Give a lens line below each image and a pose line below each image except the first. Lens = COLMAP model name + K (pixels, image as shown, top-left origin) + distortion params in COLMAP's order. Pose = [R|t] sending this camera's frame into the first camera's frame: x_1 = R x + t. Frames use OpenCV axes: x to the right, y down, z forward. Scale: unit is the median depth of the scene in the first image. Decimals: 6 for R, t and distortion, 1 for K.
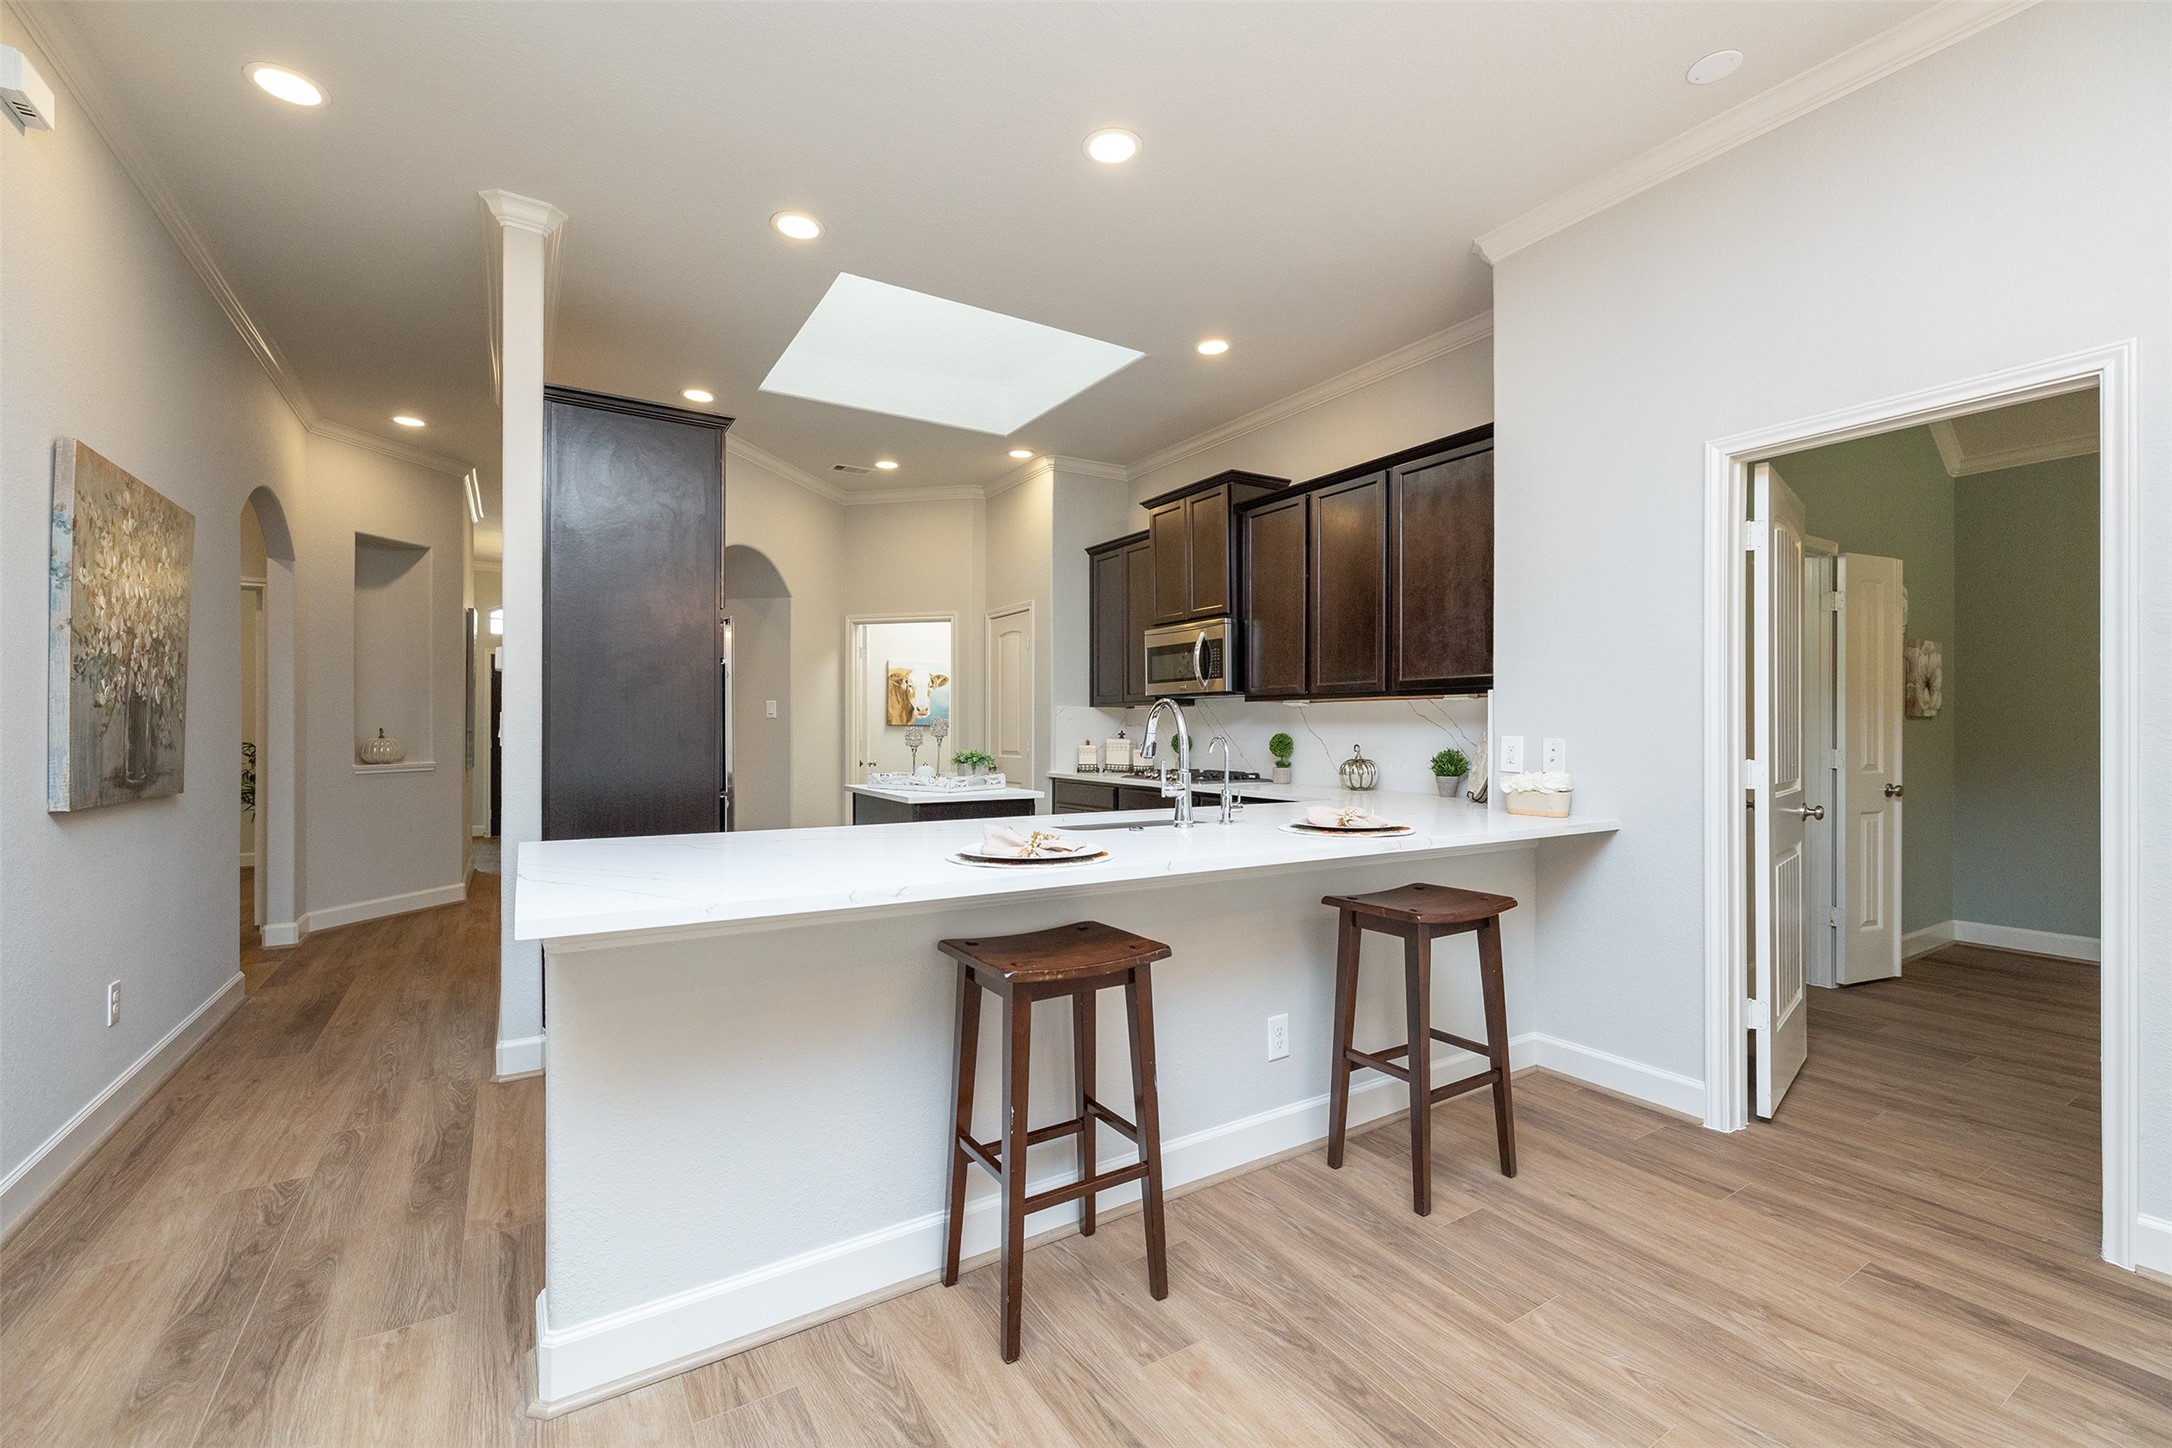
lens RADIAL K [[913.0, 0, 1092.6], [0, 913.0, 726.2], [0, 0, 1]] dist [0.000429, 0.000246]
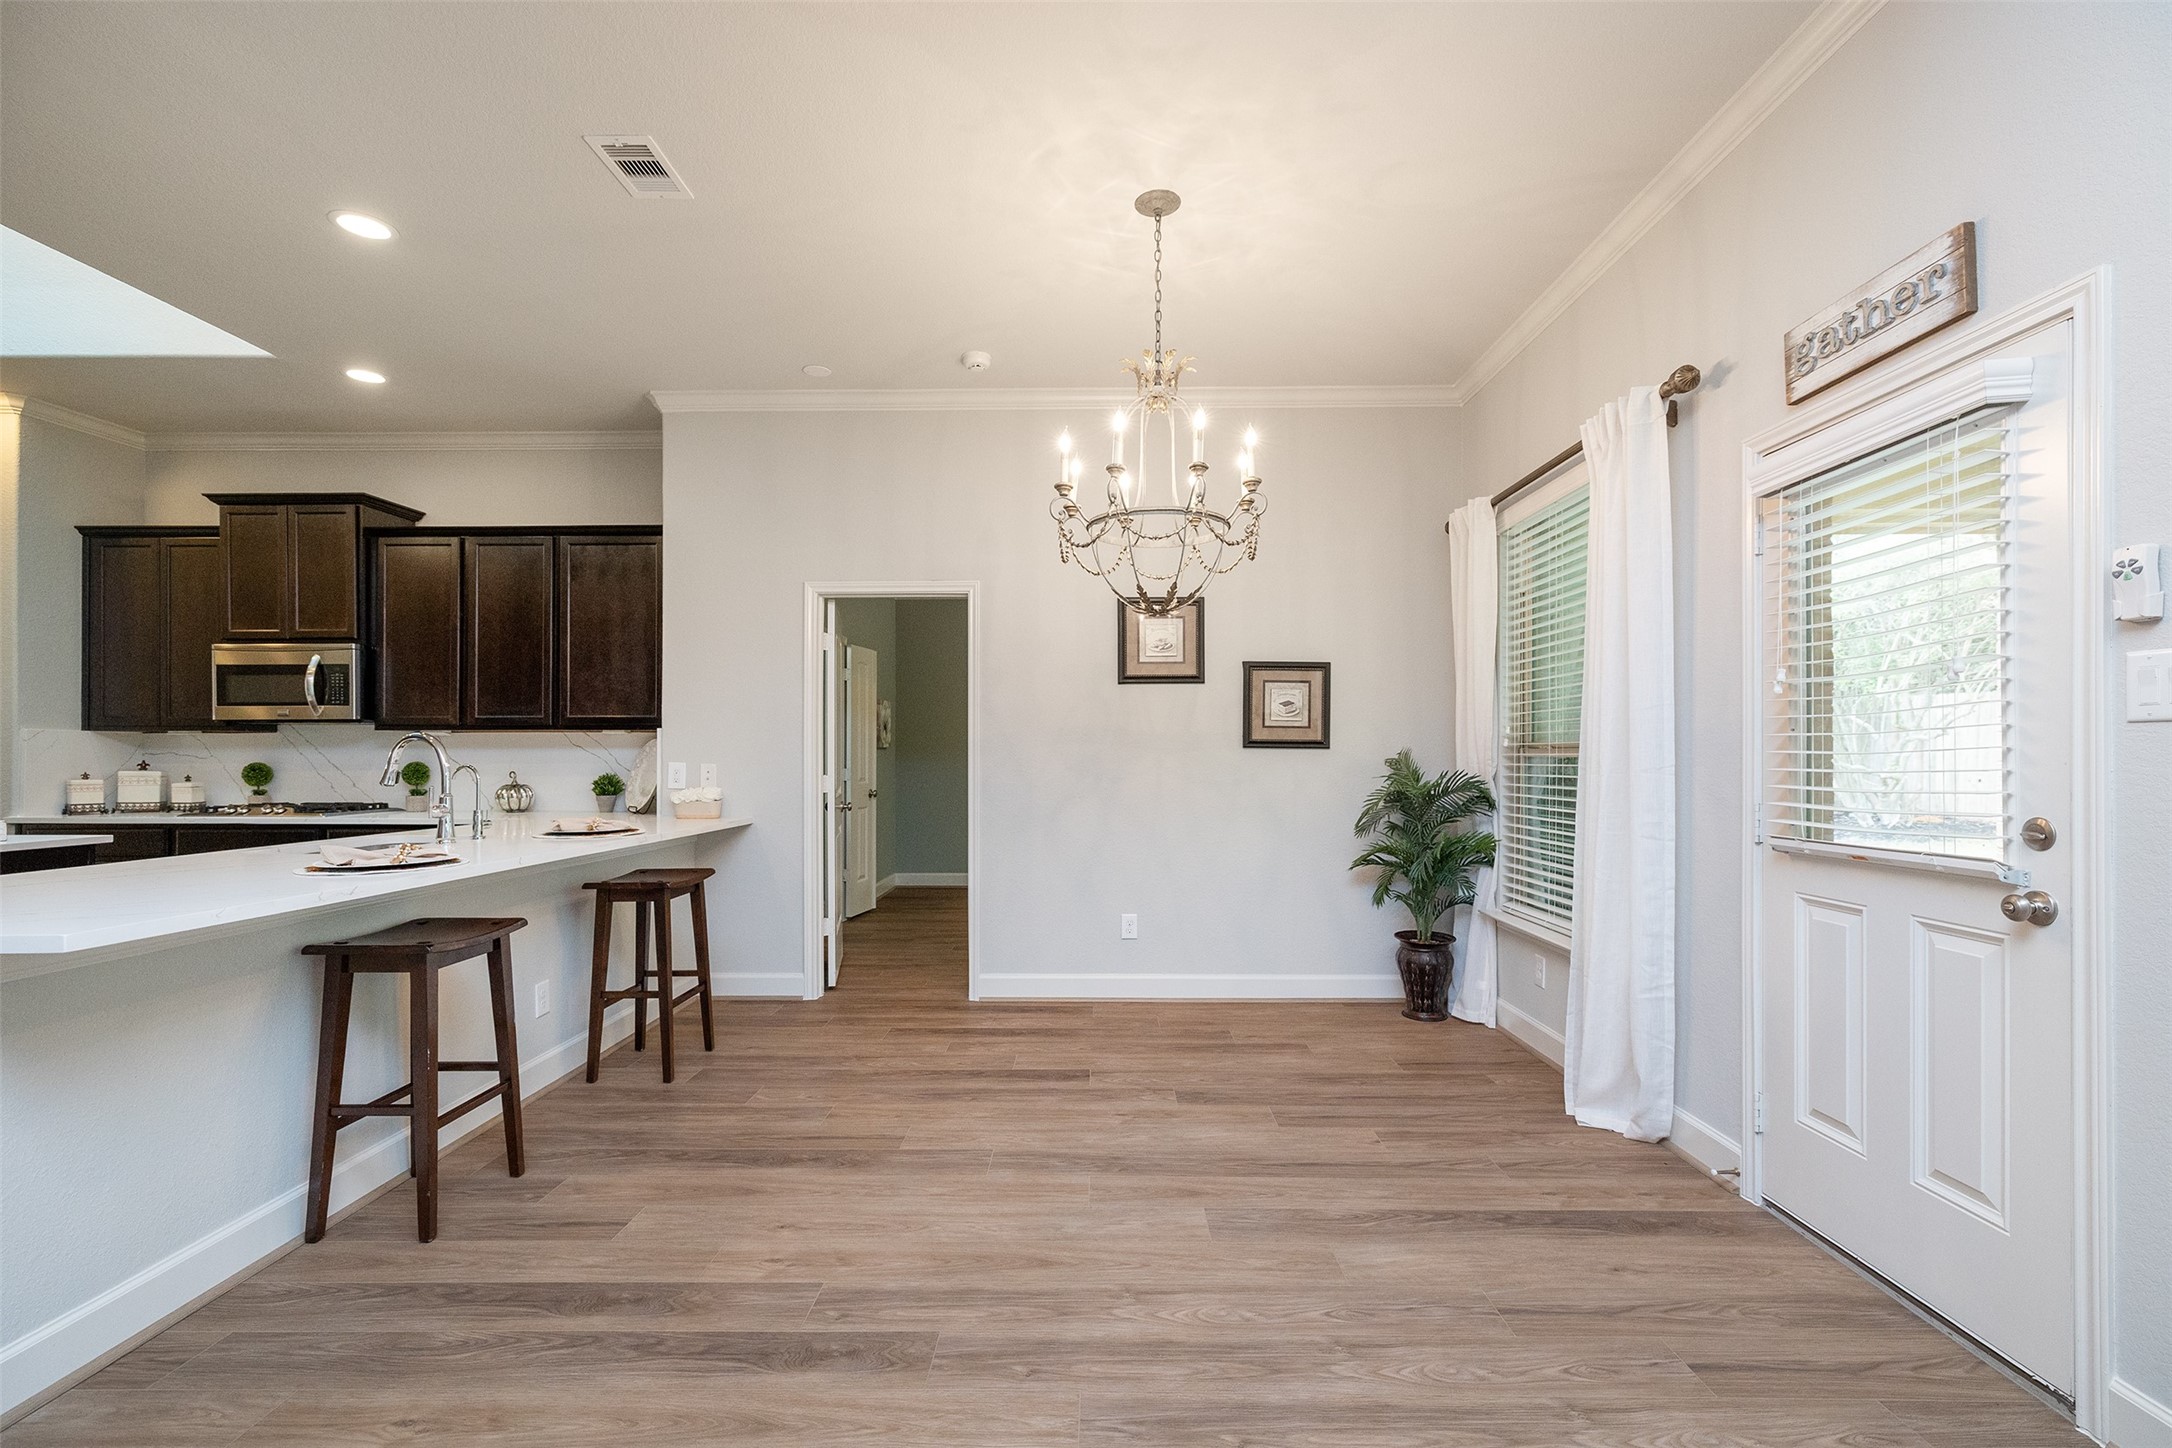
lens RADIAL K [[913.0, 0, 1093.0], [0, 913.0, 749.5], [0, 0, 1]] dist [0.000429, 0.000246]
pose [[0.542415, 0.001364, 0.840110, -0.309543], [0.000171, 0.999998, -0.001734, -0.005235], [-0.840111, 0.001084, 0.542414, -0.236361]]
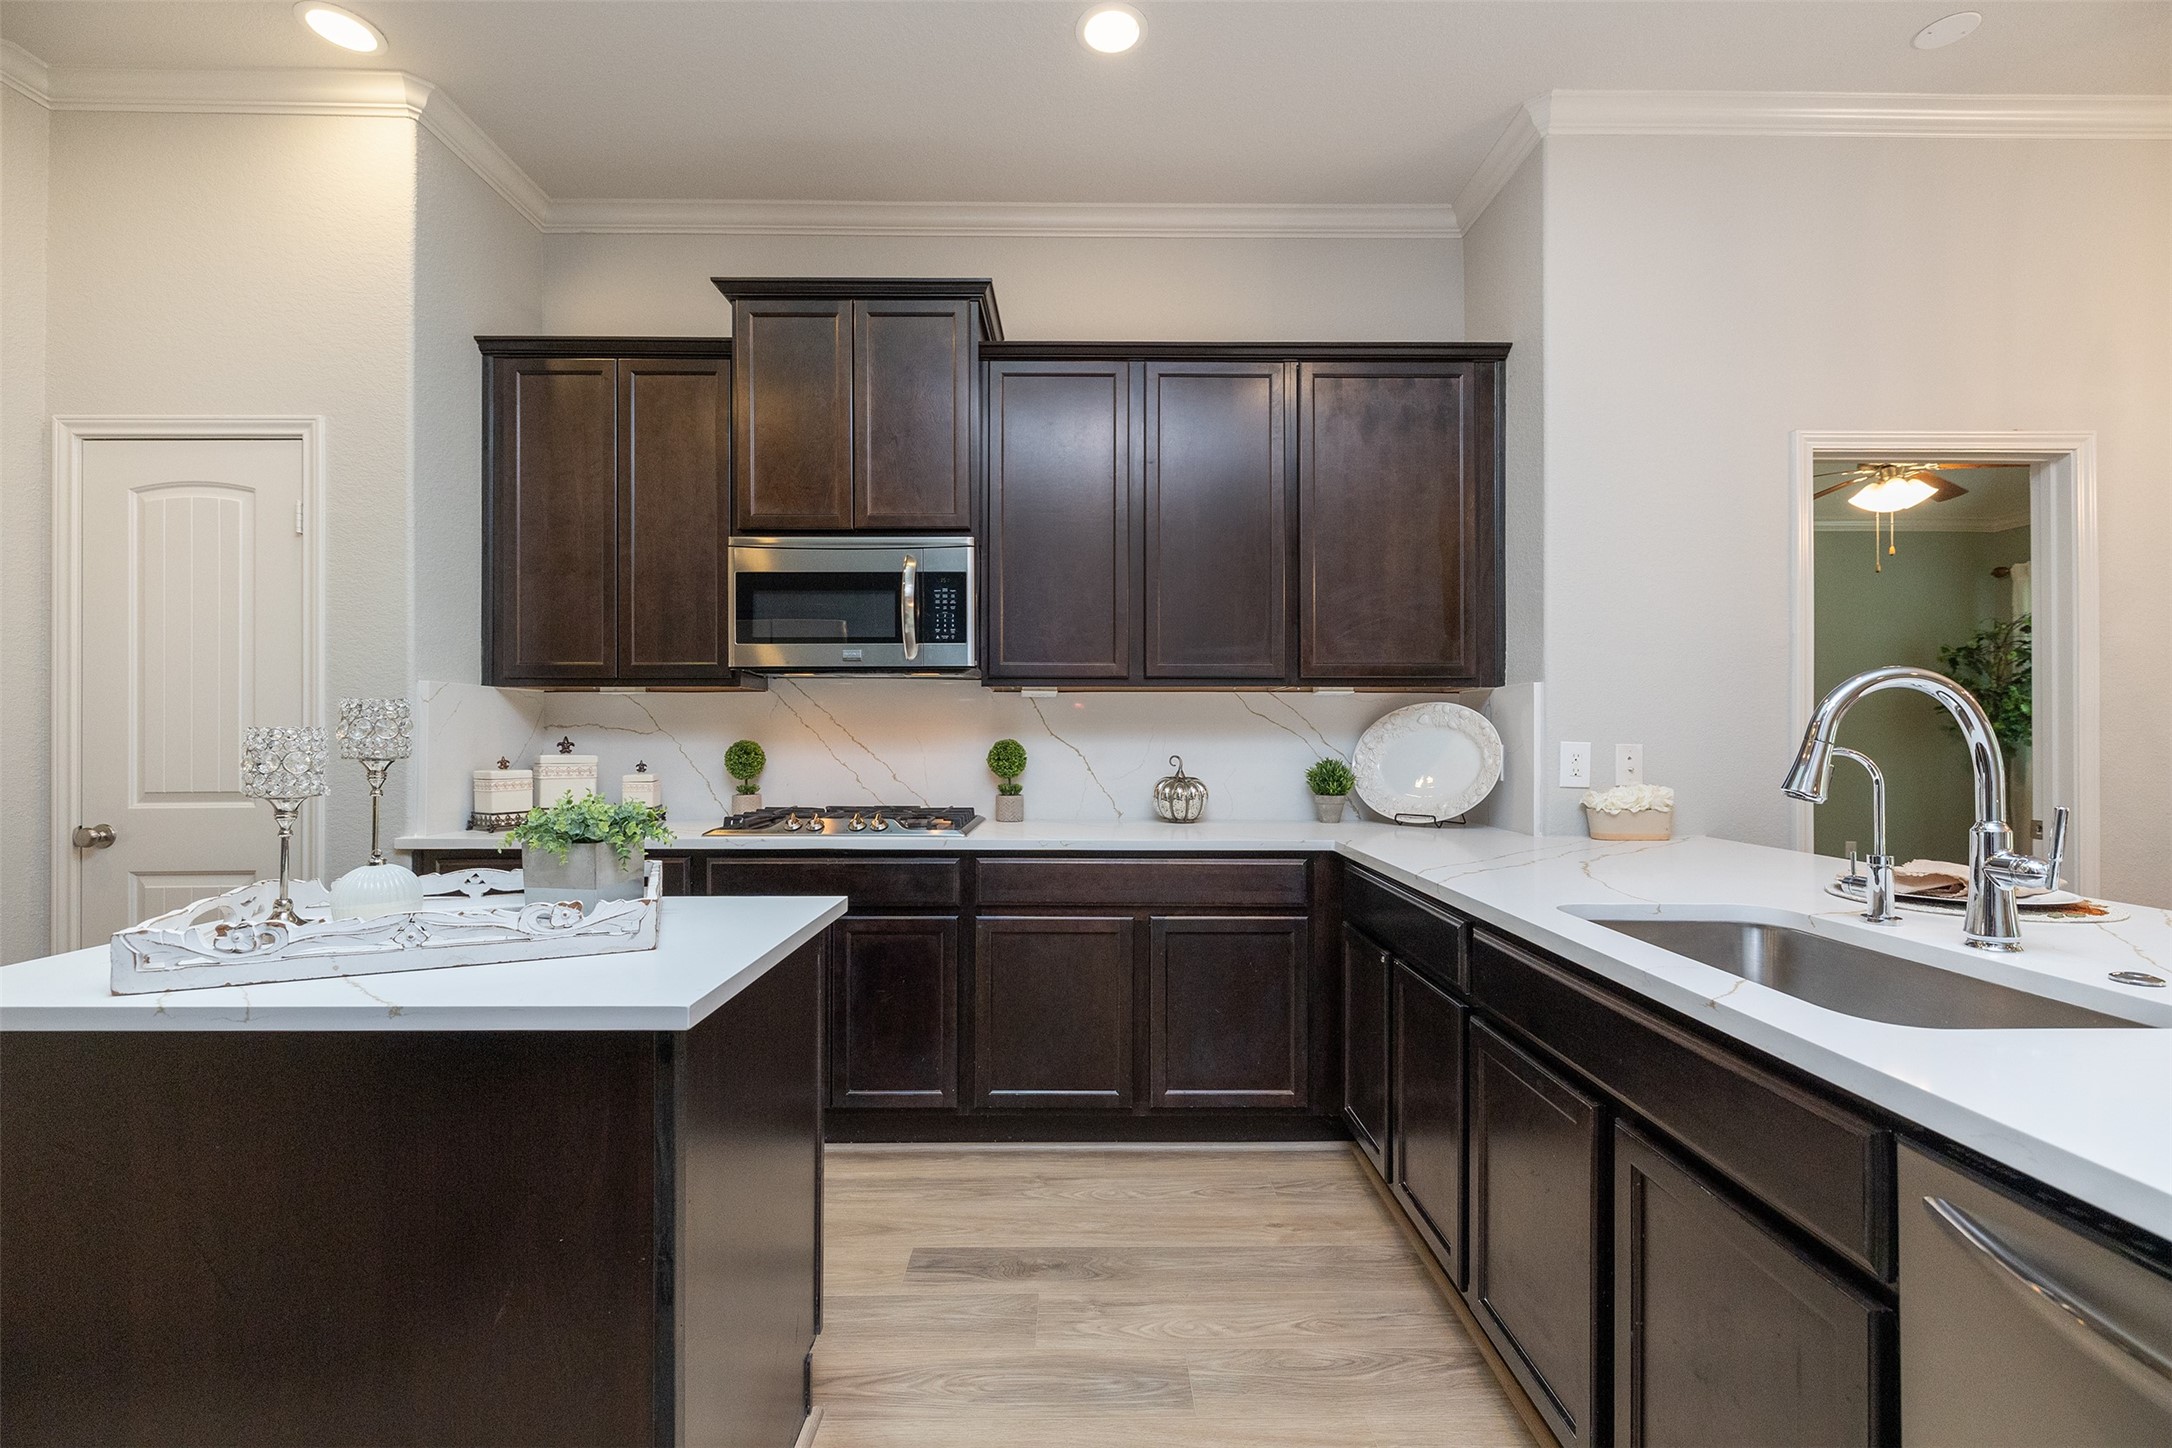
lens RADIAL K [[961.6, 0, 1091.8], [0, 961.6, 726.0], [0, 0, 1]] dist [-0.003912, 0.001420]
pose [[0.518500, 0.001502, 0.855076, -0.416032], [-0.002047, 0.999998, -0.000515, -0.001560], [-0.855075, -0.001483, 0.518502, 0.798613]]
